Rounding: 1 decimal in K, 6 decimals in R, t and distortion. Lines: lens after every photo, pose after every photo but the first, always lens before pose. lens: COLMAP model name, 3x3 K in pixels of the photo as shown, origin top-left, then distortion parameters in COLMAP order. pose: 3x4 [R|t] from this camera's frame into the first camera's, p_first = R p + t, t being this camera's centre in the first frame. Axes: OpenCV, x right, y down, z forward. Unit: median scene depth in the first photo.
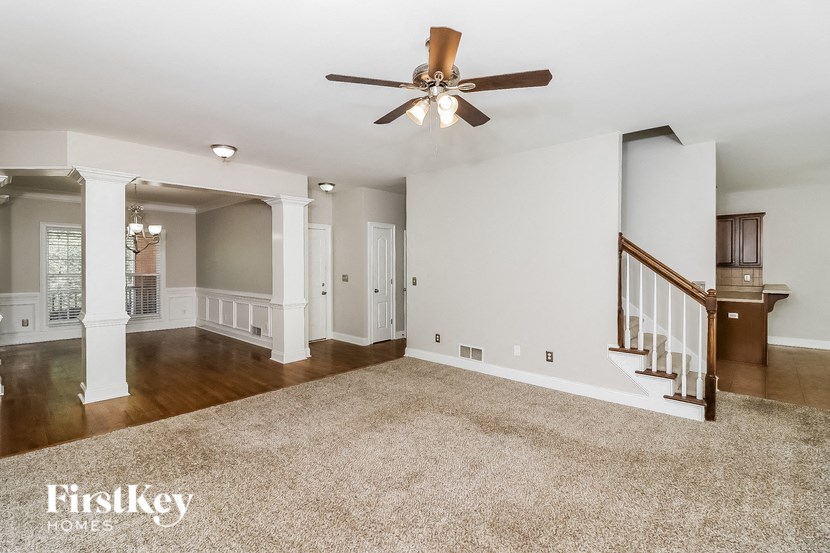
lens RADIAL K [[384.1, 0, 416.1], [0, 384.1, 272.5], [0, 0, 1]] dist [0.002771, 0.000657]
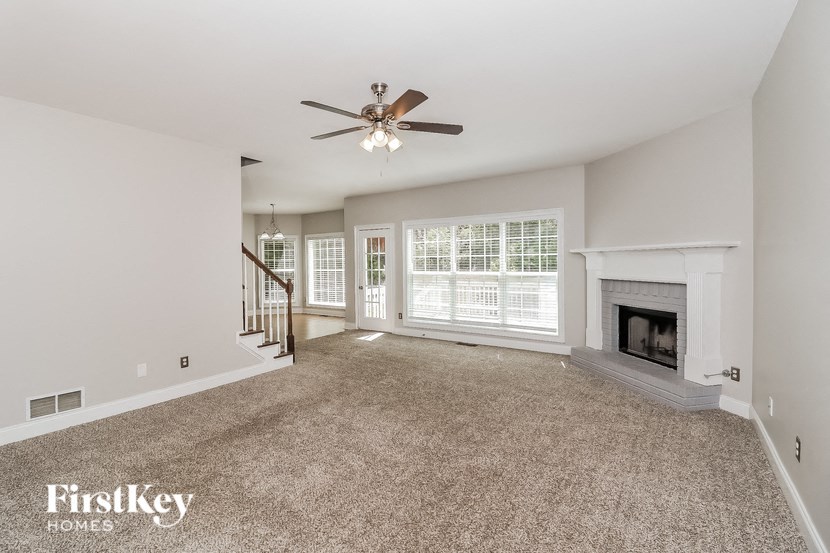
lens RADIAL K [[384.1, 0, 408.8], [0, 384.1, 273.0], [0, 0, 1]] dist [0.002771, 0.000657]
pose [[-0.187364, -0.017368, 0.982137, -0.772107], [0.022756, 0.999499, 0.022016, -0.008280], [-0.982027, 0.026475, -0.186875, 0.719432]]
